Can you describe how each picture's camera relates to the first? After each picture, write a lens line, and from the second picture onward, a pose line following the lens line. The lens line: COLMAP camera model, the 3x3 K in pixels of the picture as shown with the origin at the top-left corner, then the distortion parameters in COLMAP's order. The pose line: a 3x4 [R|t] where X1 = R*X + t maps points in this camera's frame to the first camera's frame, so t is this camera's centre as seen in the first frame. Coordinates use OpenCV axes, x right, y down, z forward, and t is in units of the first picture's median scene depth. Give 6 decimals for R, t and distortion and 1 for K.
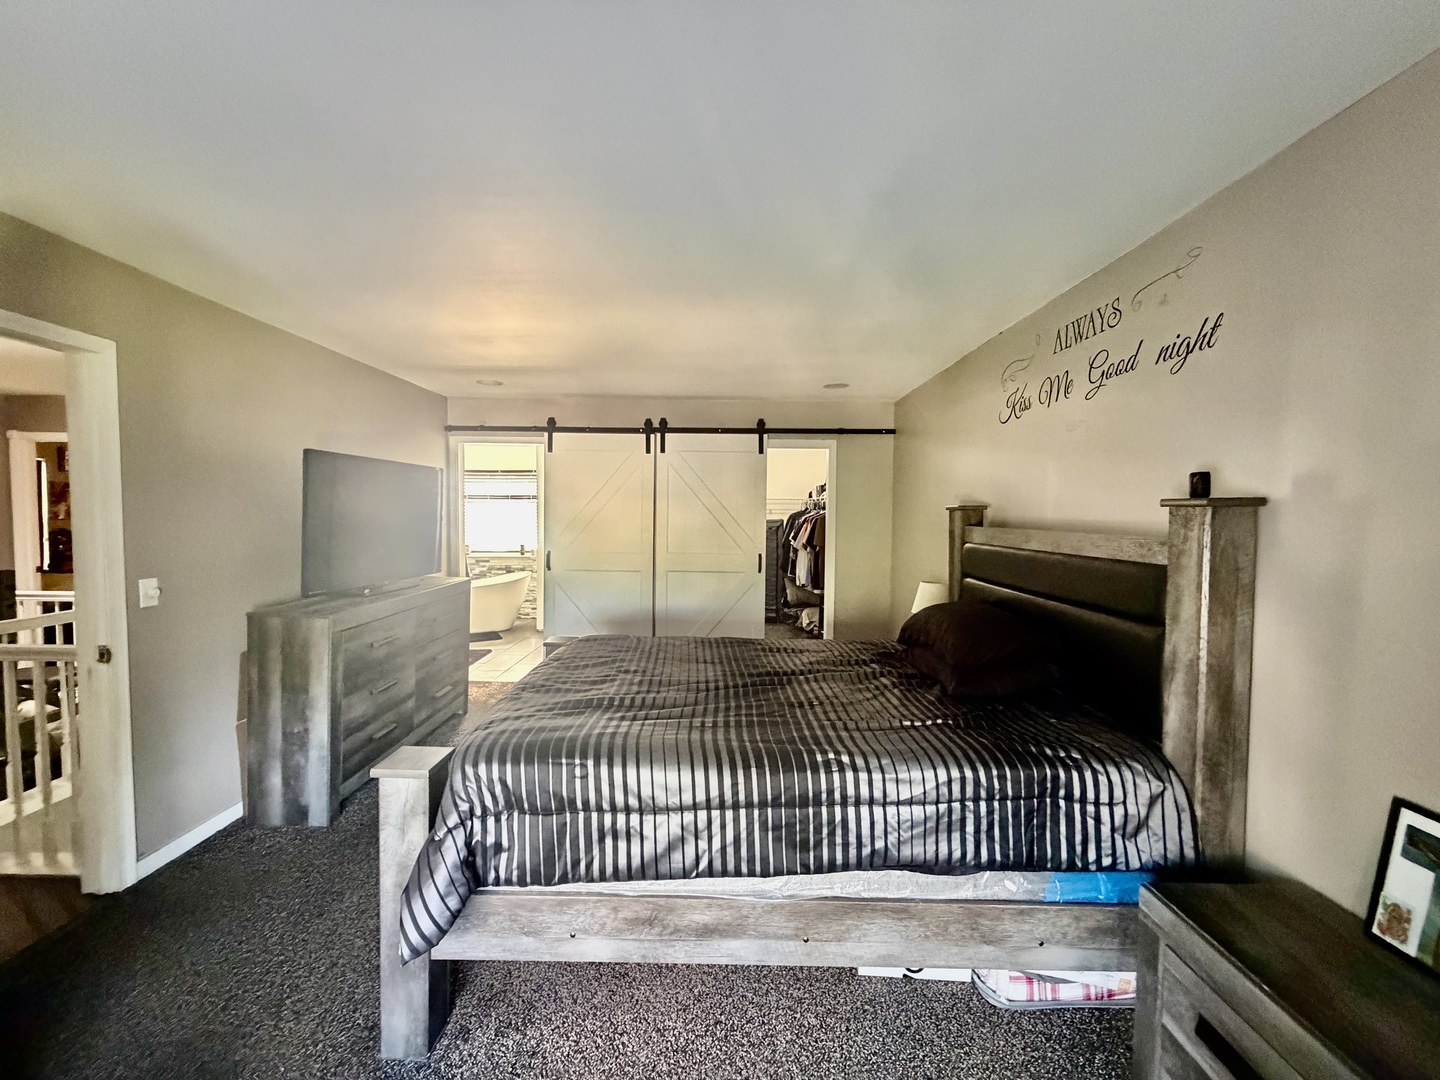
lens RADIAL K [[575.8, 0, 720.0], [0, 575.8, 540.0], [0, 0, 1]] dist [0.004033, -0.000105]
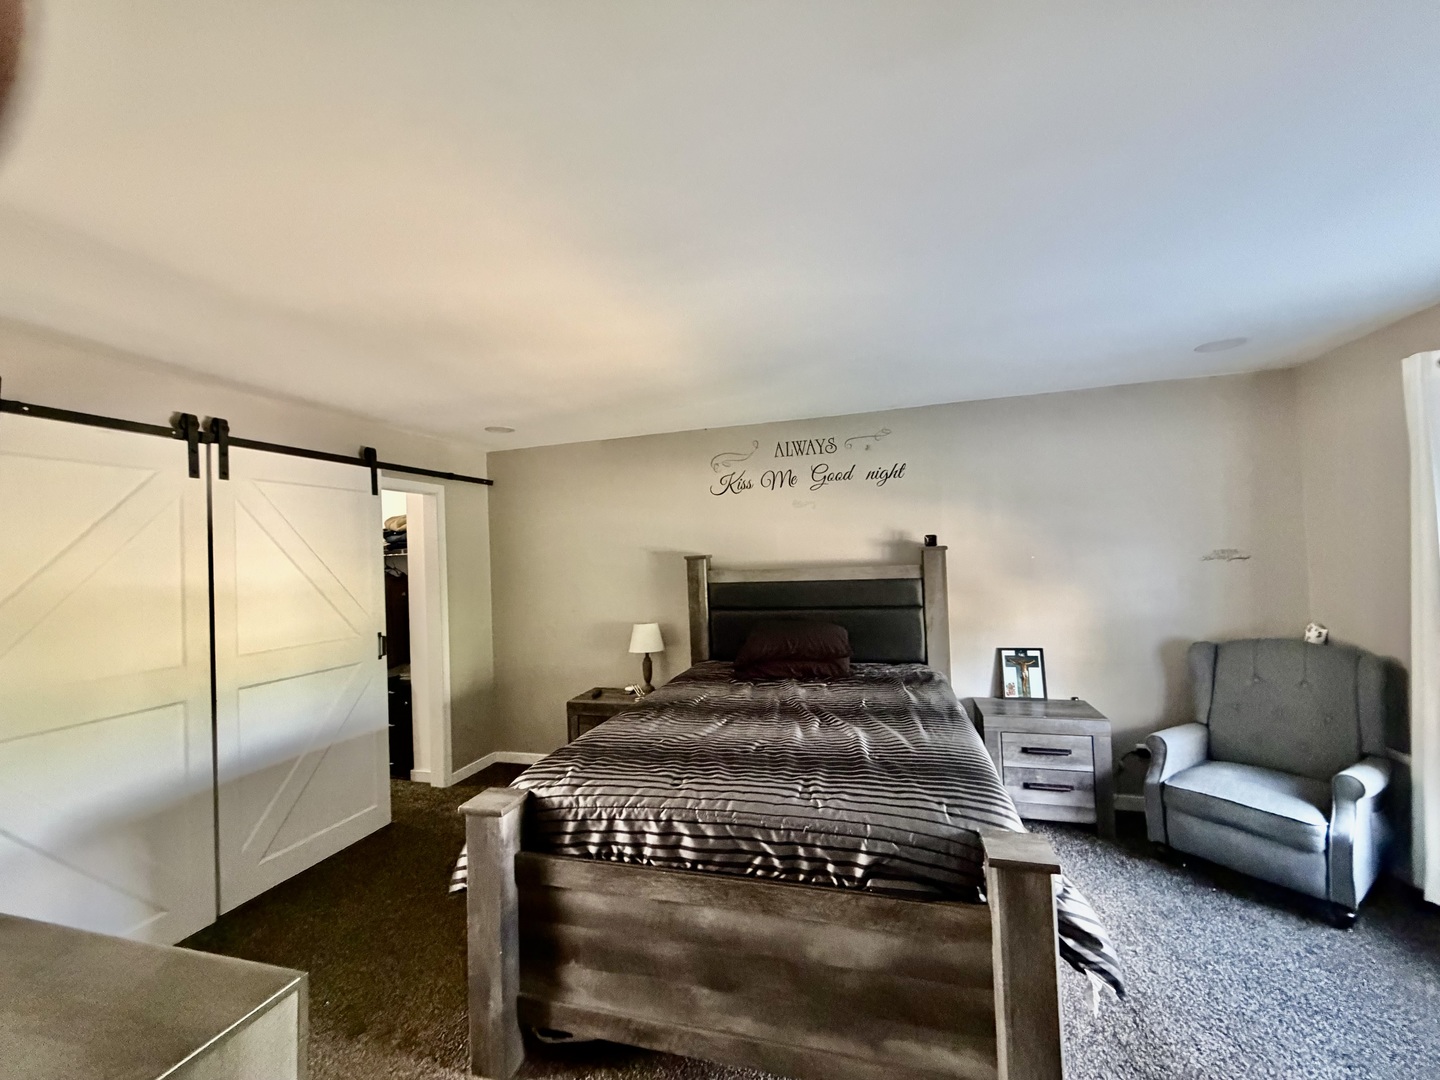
lens RADIAL K [[575.8, 0, 720.0], [0, 575.8, 540.0], [0, 0, 1]] dist [0.004033, -0.000105]
pose [[0.265971, 0.002830, 0.963977, -0.513719], [0.086855, 0.995858, -0.026888, -0.035868], [-0.960060, 0.090878, 0.264624, 0.395526]]
